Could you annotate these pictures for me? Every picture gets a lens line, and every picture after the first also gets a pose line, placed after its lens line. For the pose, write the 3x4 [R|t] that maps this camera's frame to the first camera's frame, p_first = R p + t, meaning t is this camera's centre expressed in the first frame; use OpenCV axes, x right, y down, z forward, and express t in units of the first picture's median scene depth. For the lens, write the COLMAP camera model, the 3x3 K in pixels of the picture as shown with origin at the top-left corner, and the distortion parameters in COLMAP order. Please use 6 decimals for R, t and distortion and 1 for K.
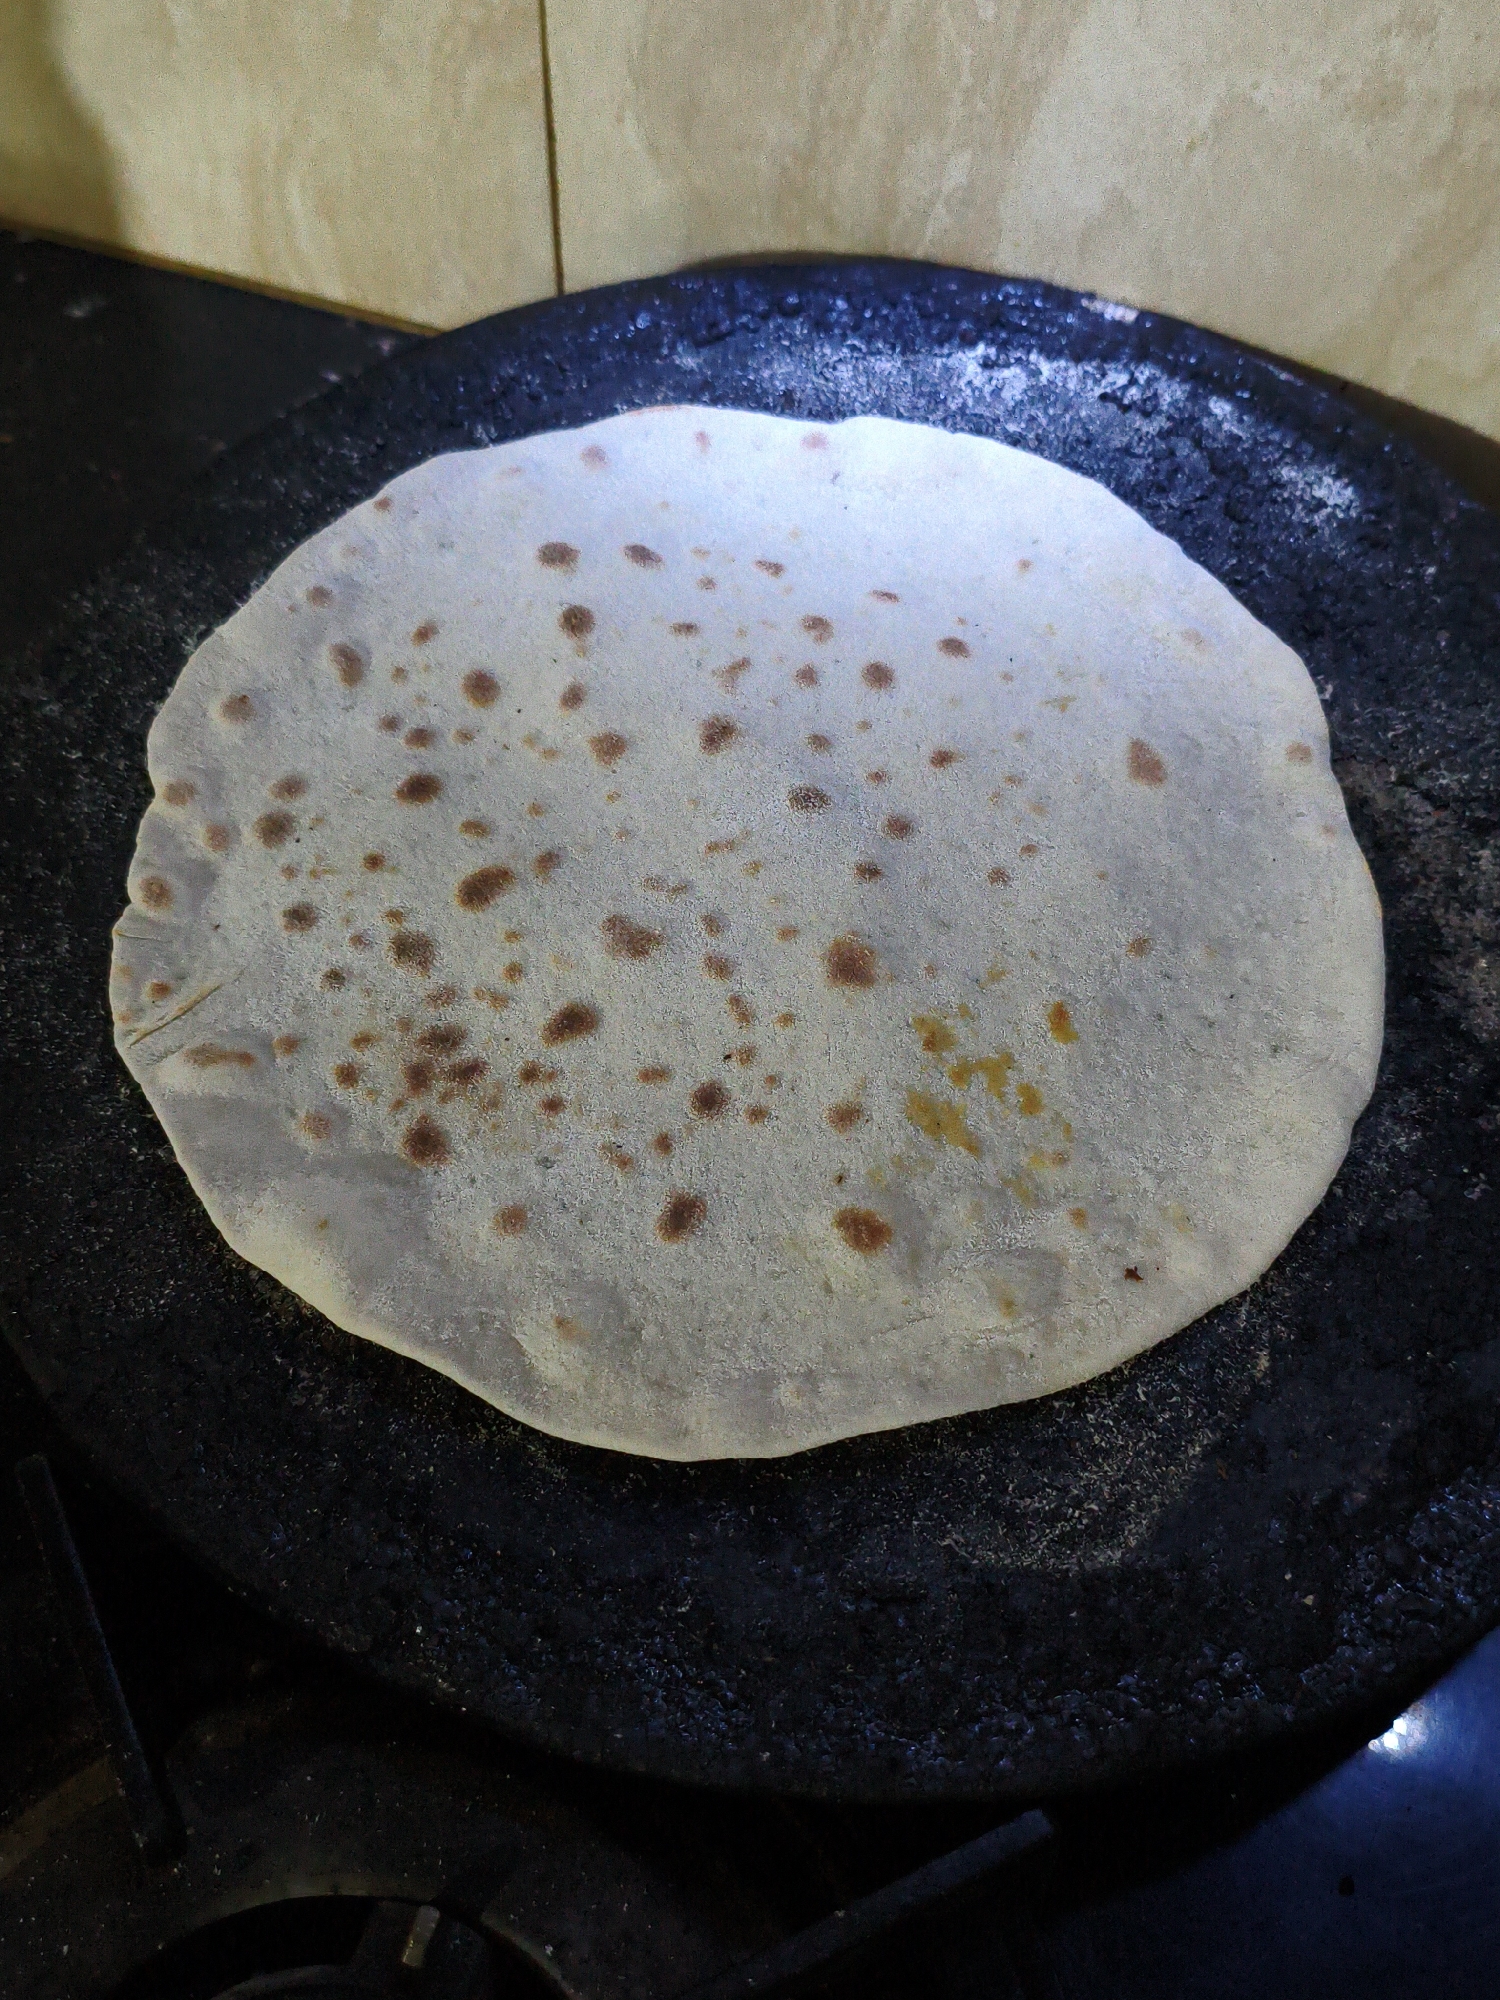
lens RADIAL K [[2047.9, 0, 750.0], [0, 2047.9, 1000.0], [0, 0, 1]] dist [-0.003084, -0.015191]
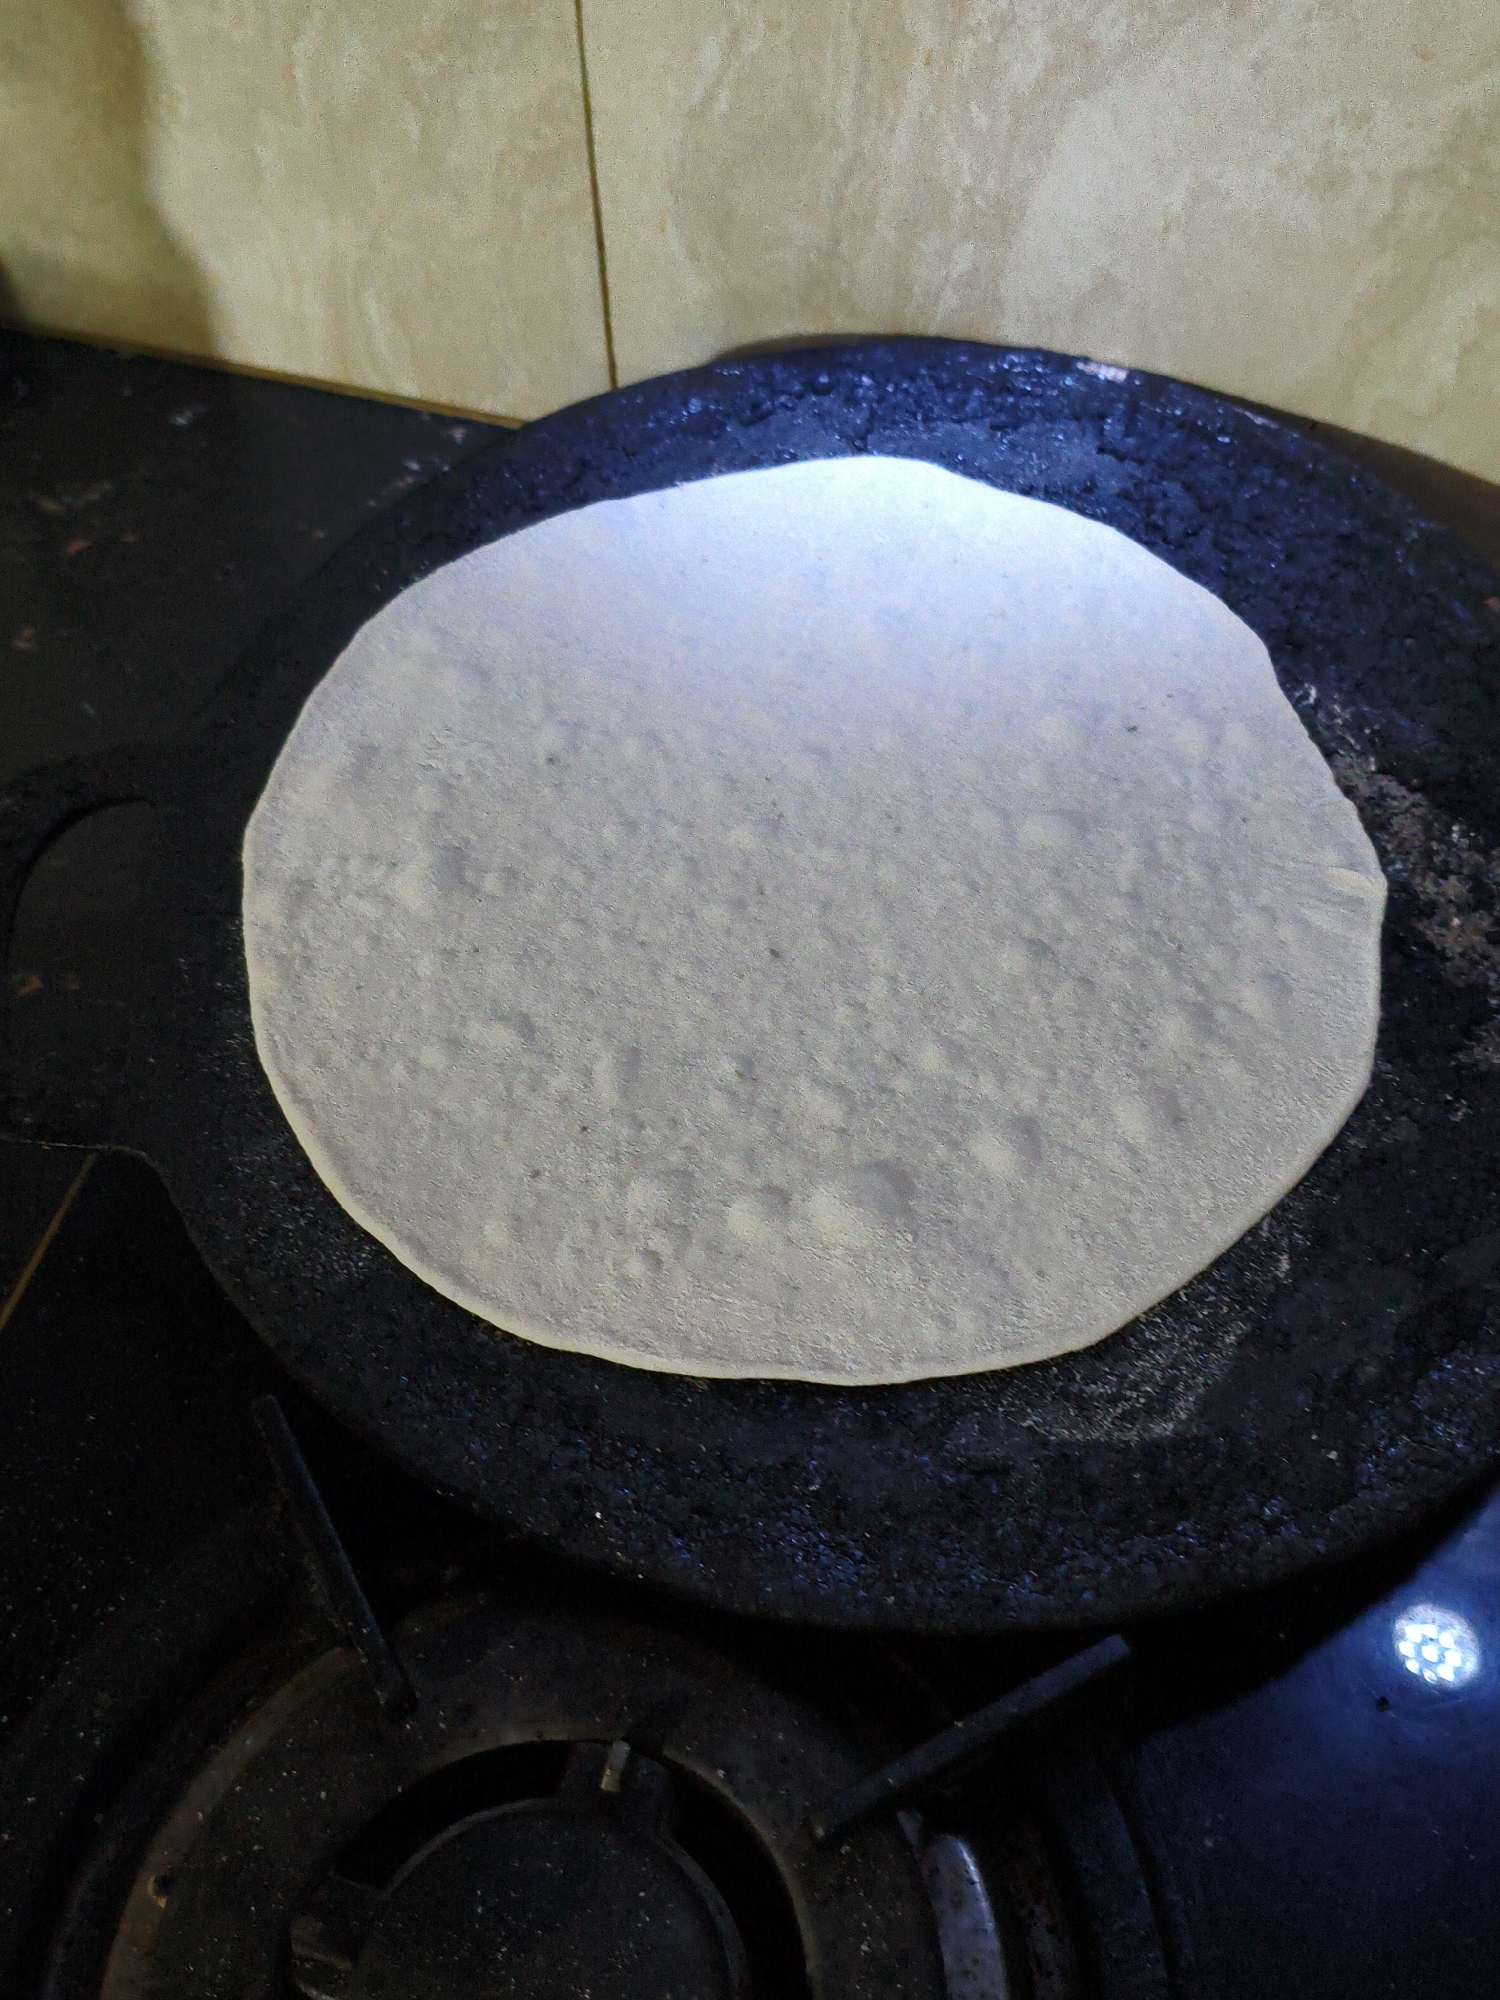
lens RADIAL K [[2031.7, 0, 750.0], [0, 2031.7, 1000.0], [0, 0, 1]] dist [0.013061, 0.012449]
pose [[0.998297, -0.056392, -0.014948, -0.030024], [0.056232, 0.998357, -0.010969, 0.017109], [0.015542, 0.010109, 0.999828, -0.171798]]
